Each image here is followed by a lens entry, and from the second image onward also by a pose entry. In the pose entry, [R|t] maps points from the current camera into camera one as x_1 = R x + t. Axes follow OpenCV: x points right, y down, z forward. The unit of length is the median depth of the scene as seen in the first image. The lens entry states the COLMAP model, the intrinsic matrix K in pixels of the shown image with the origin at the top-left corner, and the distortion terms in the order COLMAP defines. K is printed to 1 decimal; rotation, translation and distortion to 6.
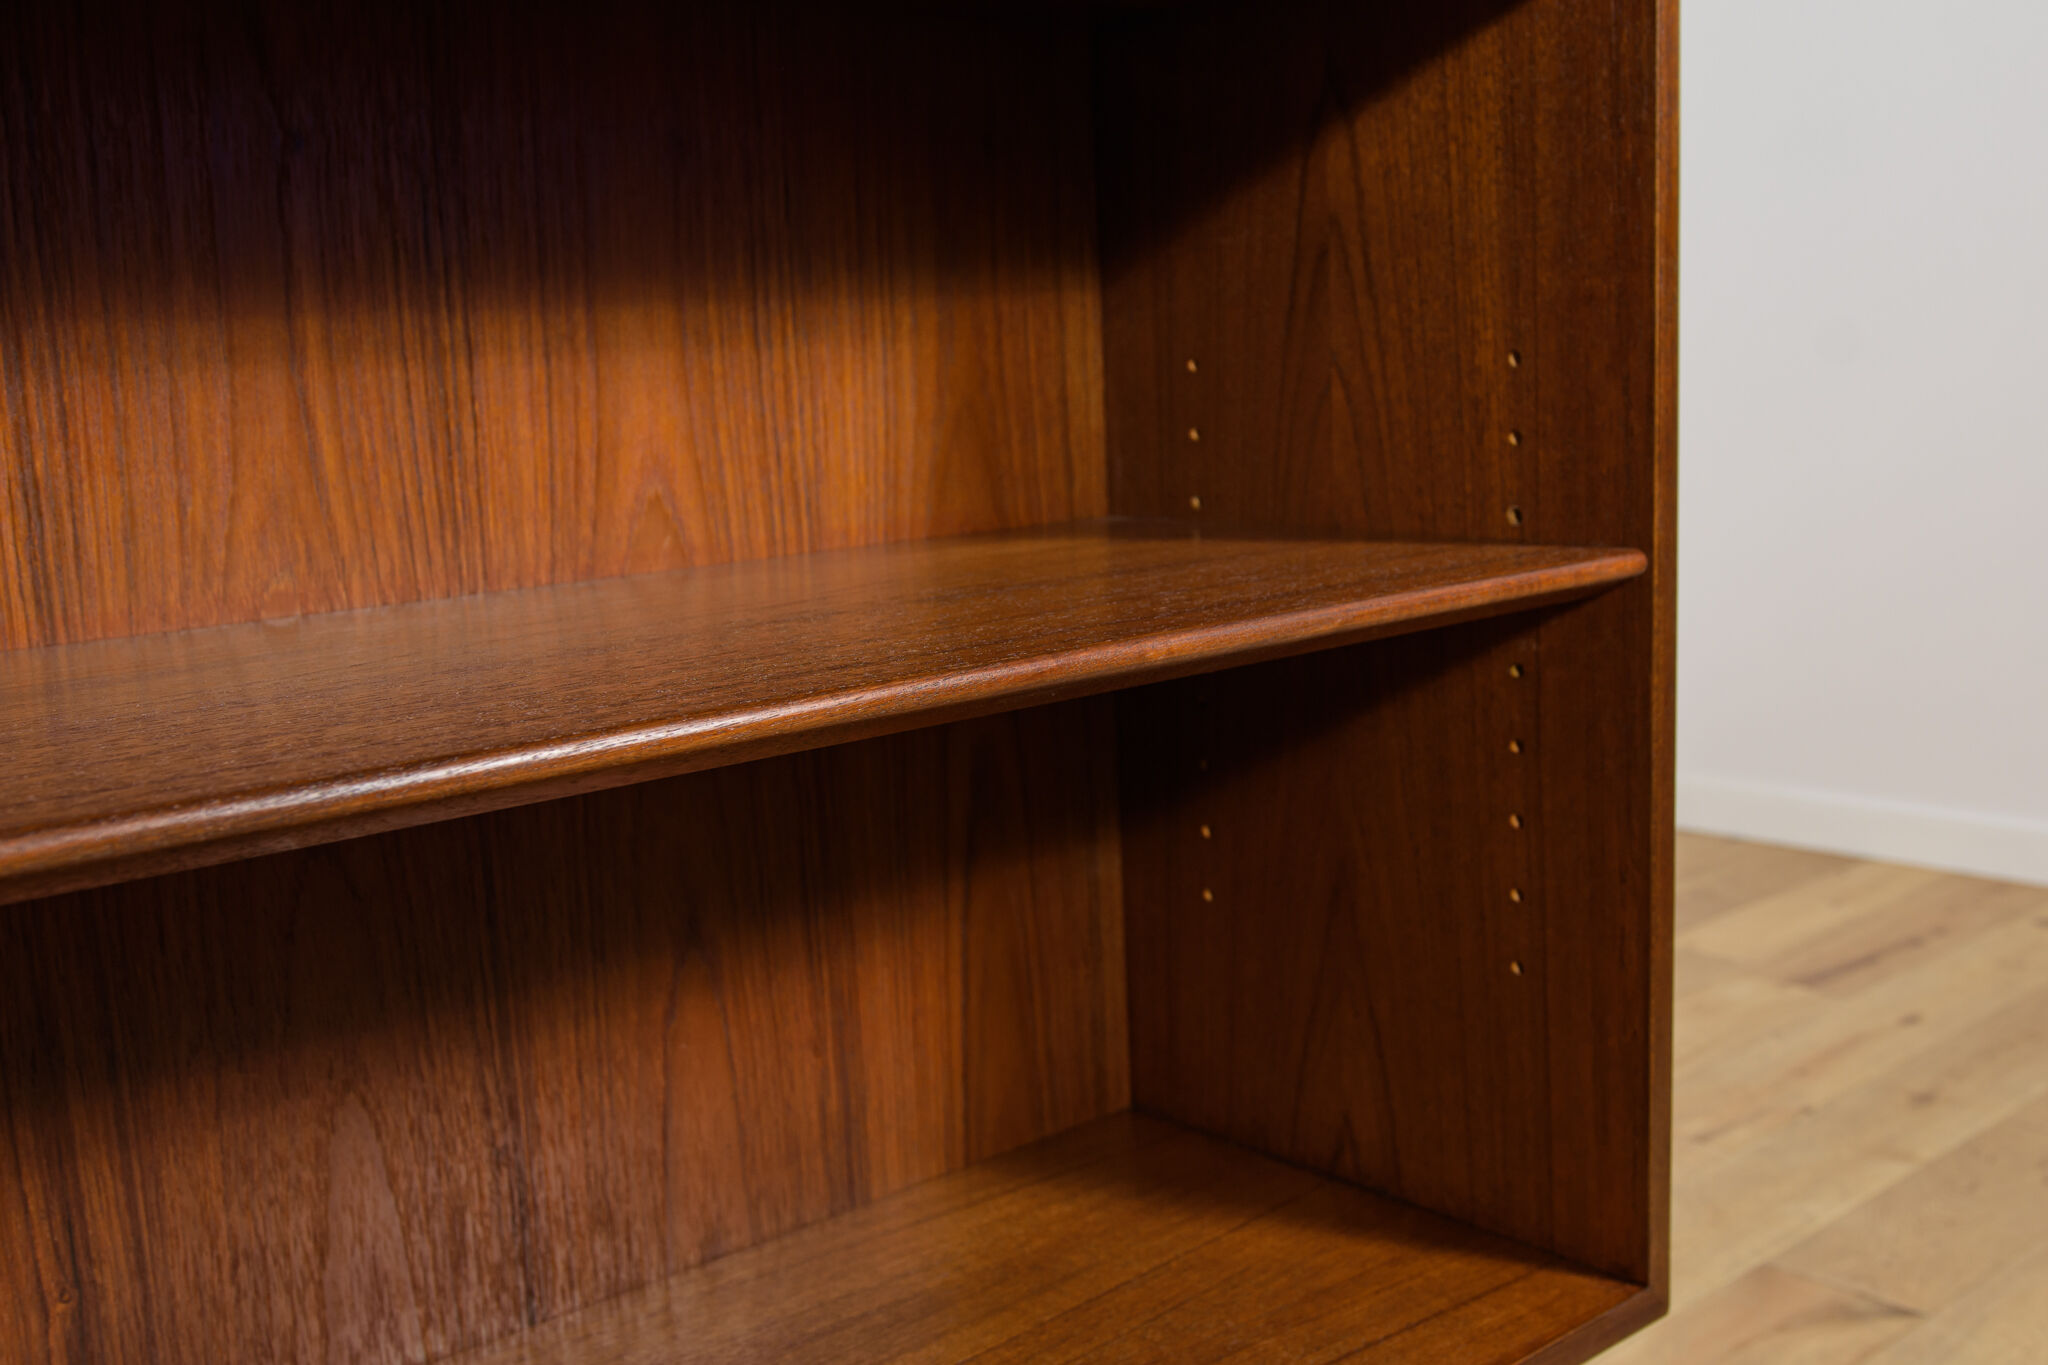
lens RADIAL K [[2059.1, 0, 1013.3], [0, 2059.1, 670.3], [0, 0, 1]] dist [-0.049770, 0.000000]
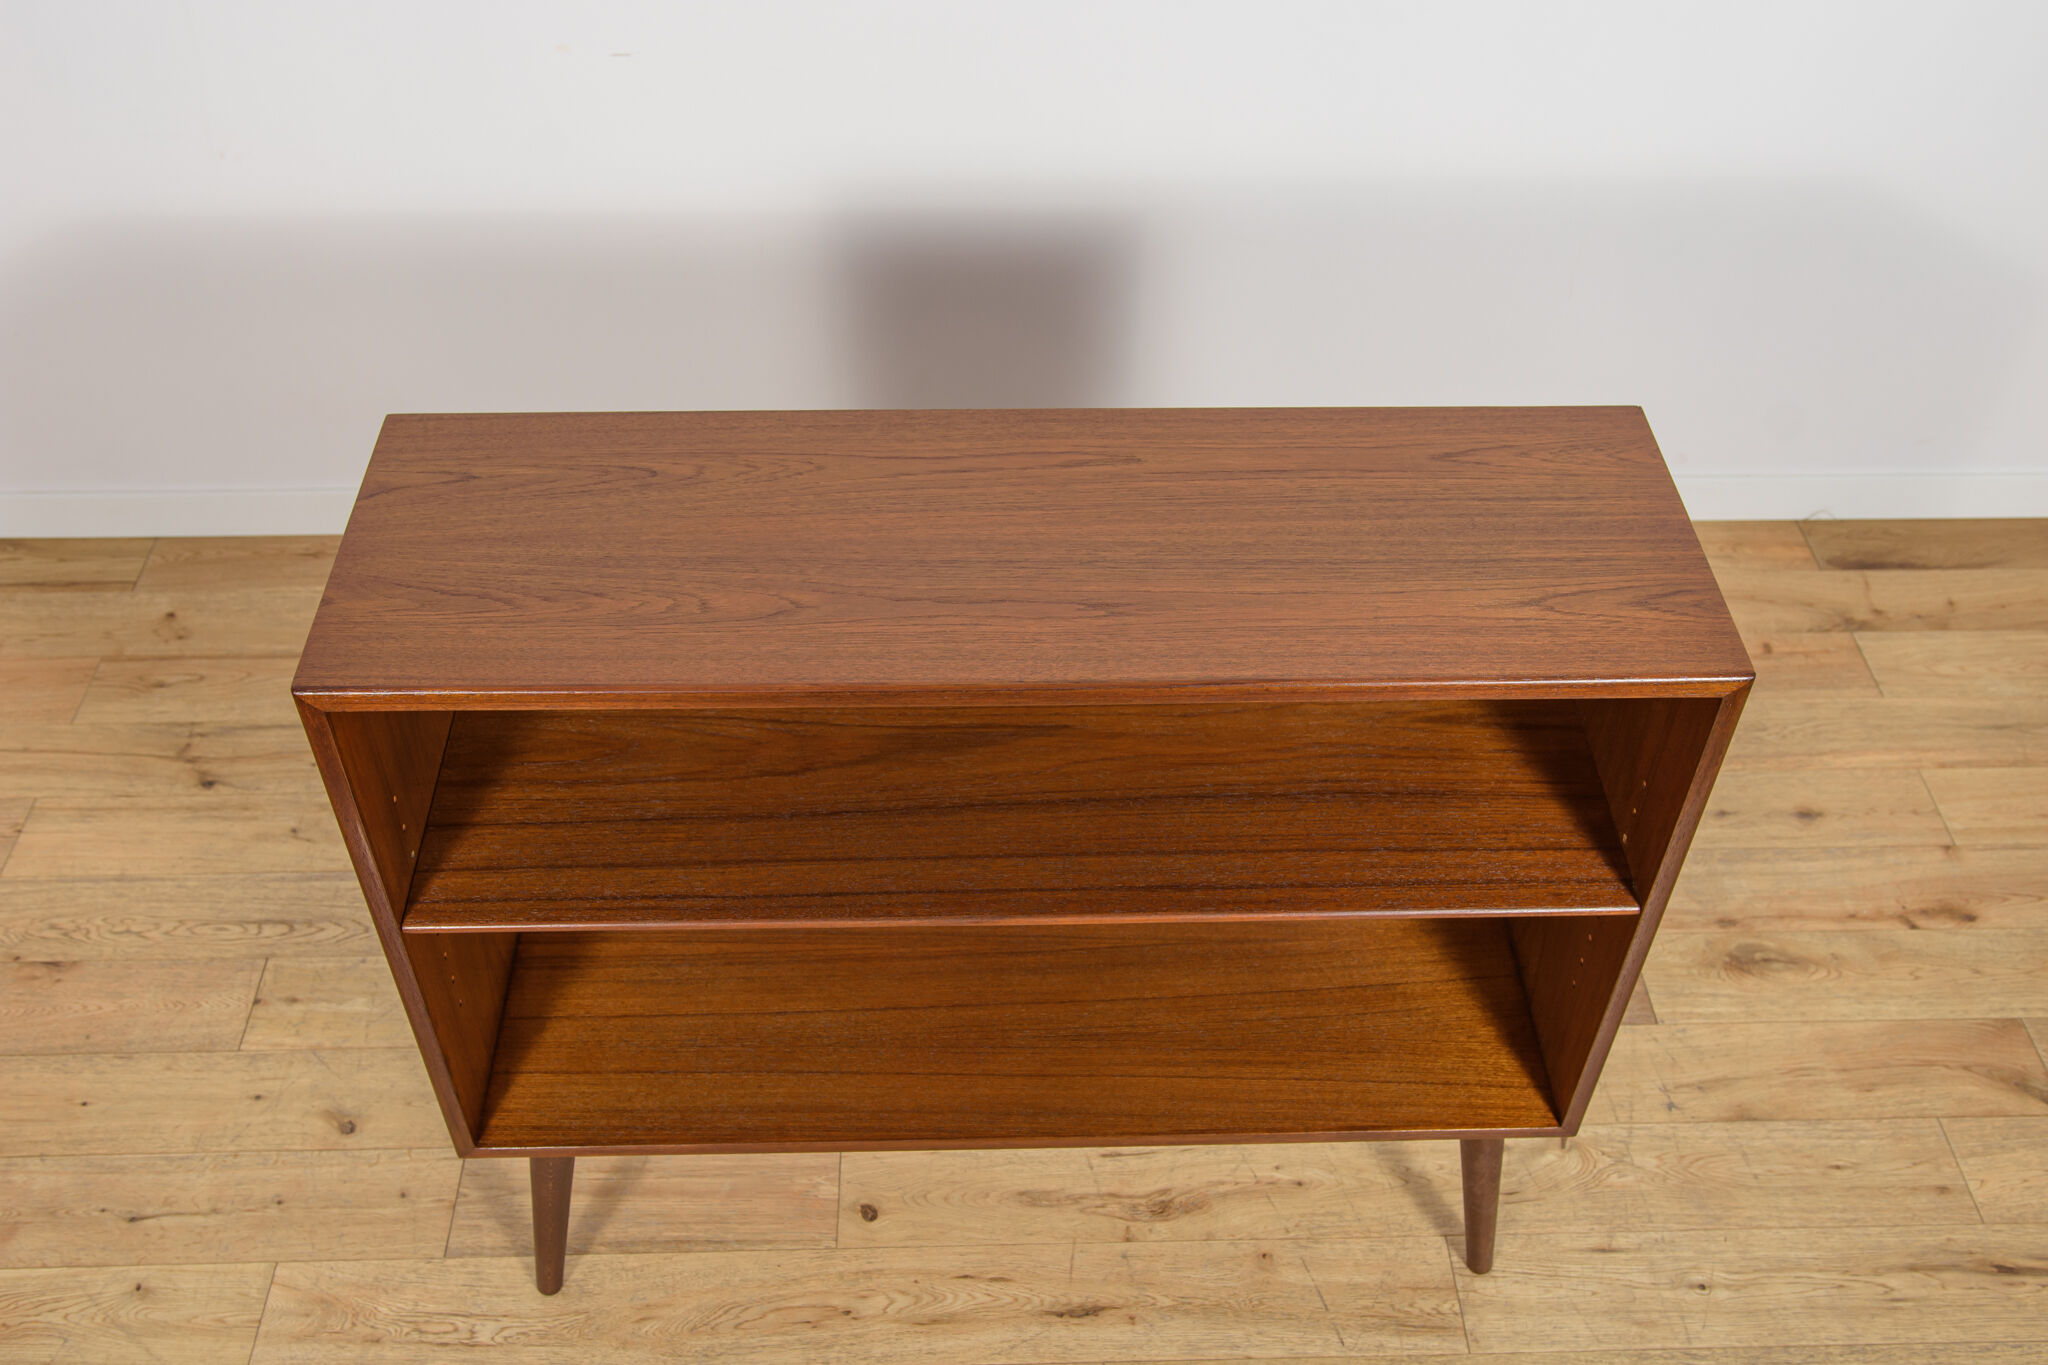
lens RADIAL K [[1861.0, 0, 1034.7], [0, 1861.0, 688.2], [0, 0, 1]] dist [-0.003744, 0.000000]
pose [[0.781692, 0.474552, -0.404671, 0.417851], [-0.147031, 0.770795, 0.619885, -1.111262], [0.606086, -0.425060, 0.672298, -0.436933]]
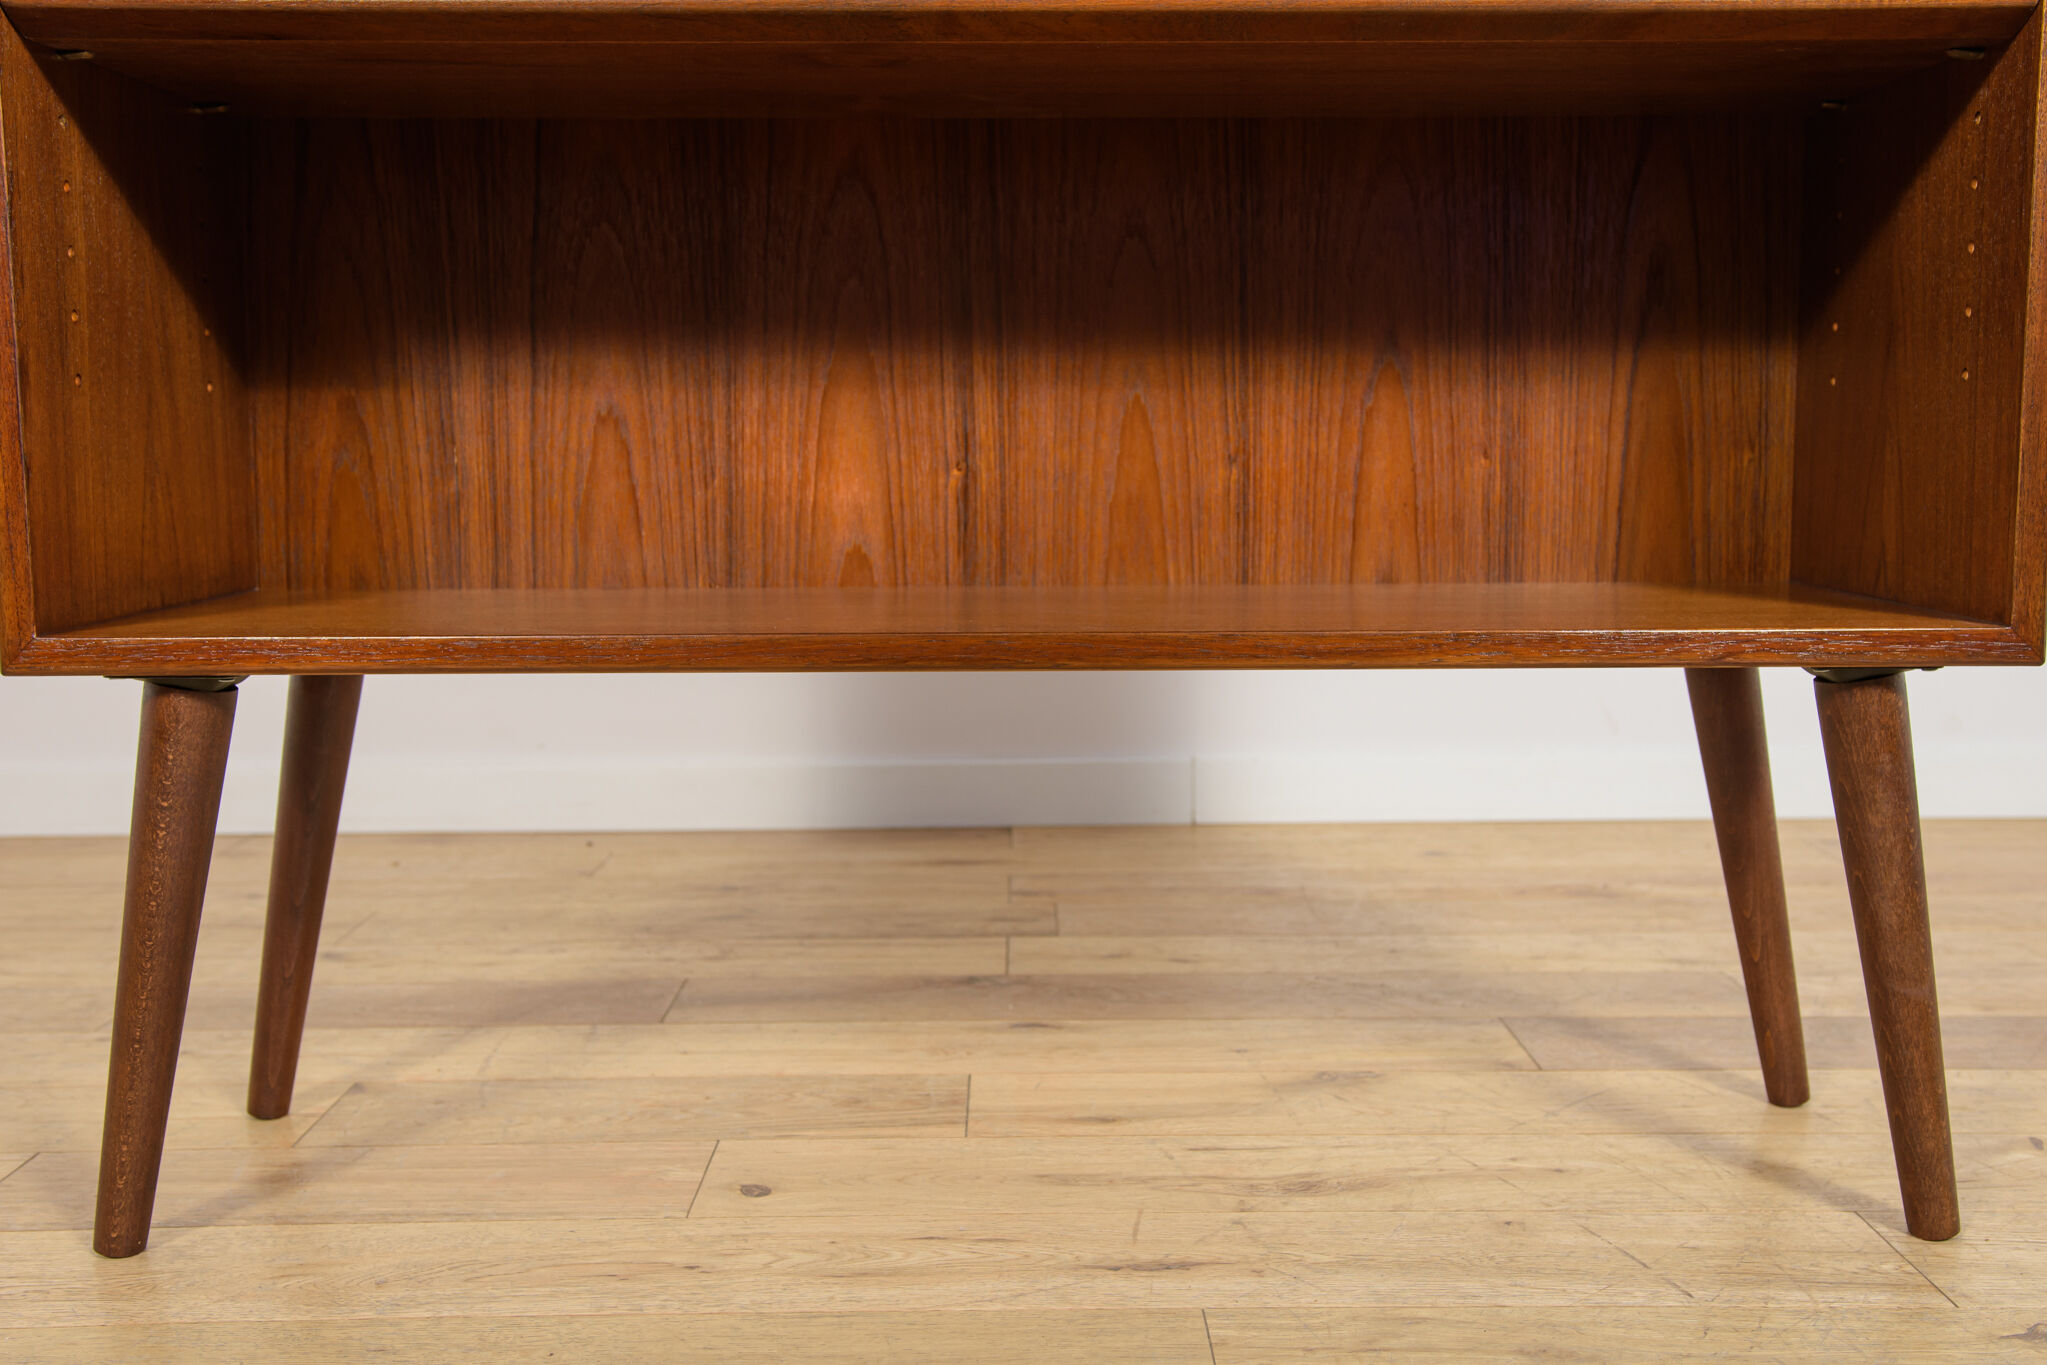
lens RADIAL K [[2169.2, 0, 1050.1], [0, 2169.2, 670.0], [0, 0, 1]] dist [0.027416, 0.000000]
pose [[0.771226, 0.118645, -0.625406, 0.625966], [-0.131421, 0.990987, 0.025936, 0.340523], [0.622847, 0.062189, 0.779868, -0.316485]]
